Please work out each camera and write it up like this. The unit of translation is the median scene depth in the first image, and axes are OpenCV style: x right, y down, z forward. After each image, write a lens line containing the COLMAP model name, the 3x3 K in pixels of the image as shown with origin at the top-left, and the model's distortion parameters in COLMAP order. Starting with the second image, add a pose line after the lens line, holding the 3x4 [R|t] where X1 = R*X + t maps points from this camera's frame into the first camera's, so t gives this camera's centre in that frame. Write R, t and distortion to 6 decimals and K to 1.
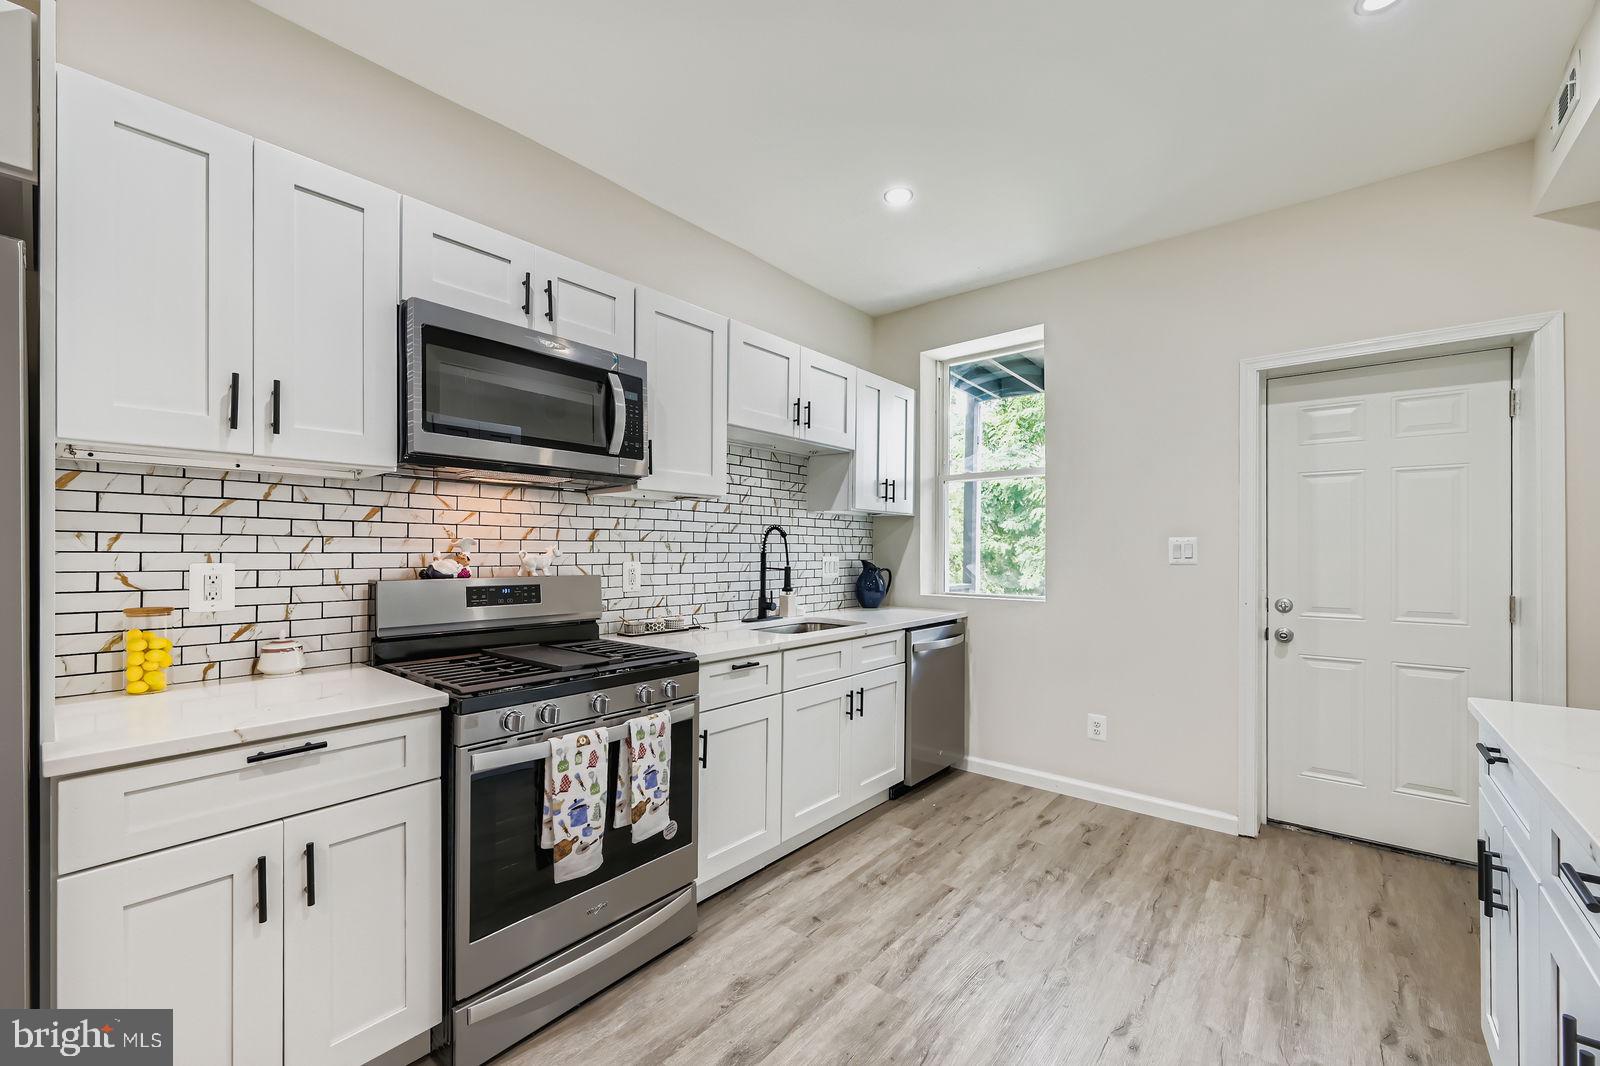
lens RADIAL K [[640.7, 0, 803.2], [0, 640.7, 534.9], [0, 0, 1]] dist [0.002579, 0.000101]
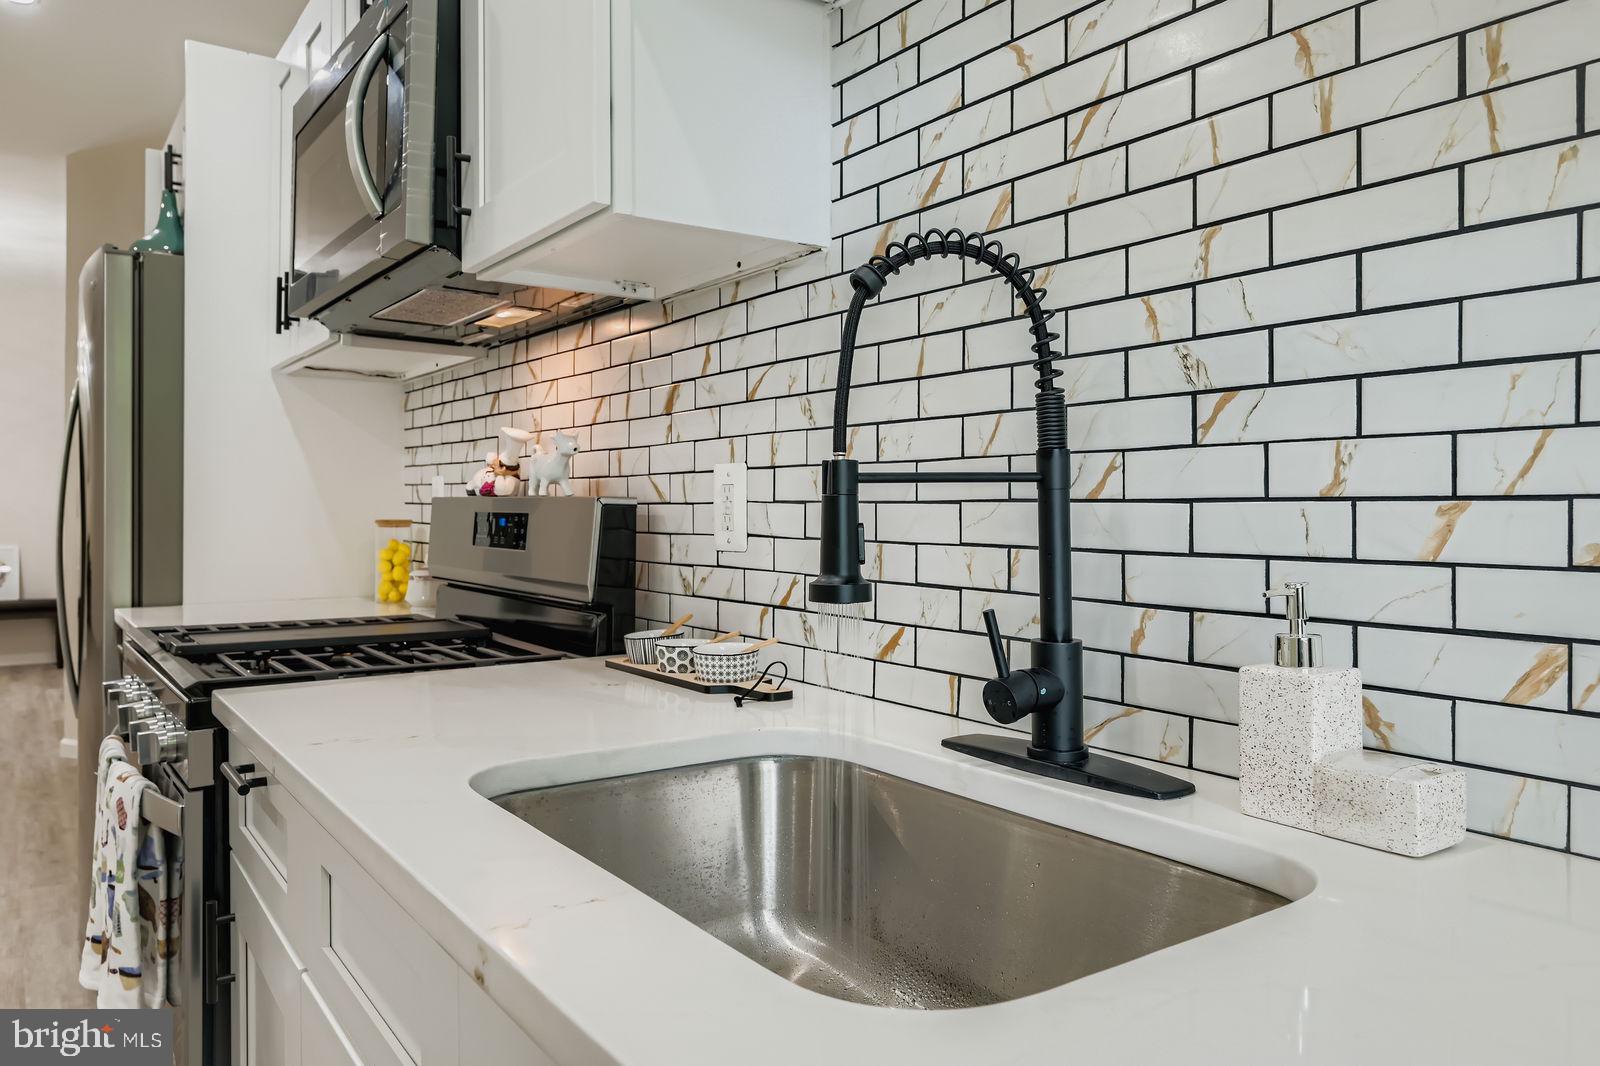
lens RADIAL K [[1090.4, 0, 799.3], [0, 1090.4, 530.9], [0, 0, 1]] dist [-0.000800, 0.000049]
pose [[-0.232550, 0.006487, -0.972563, 0.294600], [0.008789, 0.999951, 0.004568, 0.075591], [0.972545, -0.007486, -0.232595, 1.172534]]
